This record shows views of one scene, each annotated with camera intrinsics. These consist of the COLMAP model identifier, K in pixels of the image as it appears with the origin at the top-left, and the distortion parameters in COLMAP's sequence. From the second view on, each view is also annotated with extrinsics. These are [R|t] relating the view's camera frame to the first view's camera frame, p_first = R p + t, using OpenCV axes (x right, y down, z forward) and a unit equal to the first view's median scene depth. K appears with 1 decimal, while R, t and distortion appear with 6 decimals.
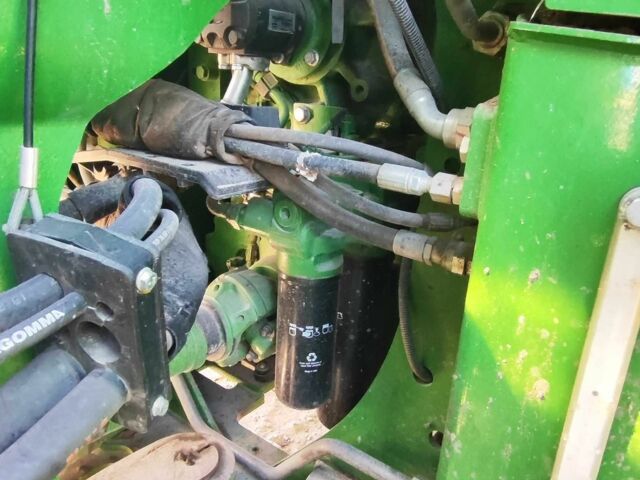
lens RADIAL K [[499.4, 0, 320.0], [0, 499.4, 244.1], [0, 0, 1]] dist [0.000671, 0.001575]
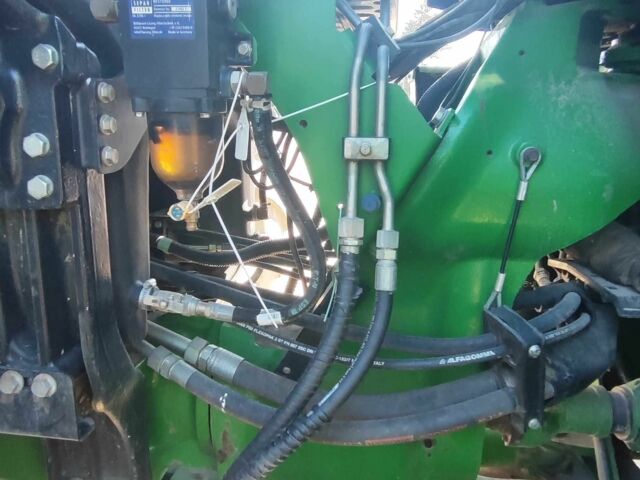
lens RADIAL K [[499.4, 0, 320.0], [0, 499.4, 244.1], [0, 0, 1]] dist [0.000671, 0.001575]
pose [[0.539651, 0.146934, -0.828968, 0.705350], [-0.241715, 0.970237, 0.014620, -0.149784], [0.806443, 0.192484, 0.559105, -0.793374]]
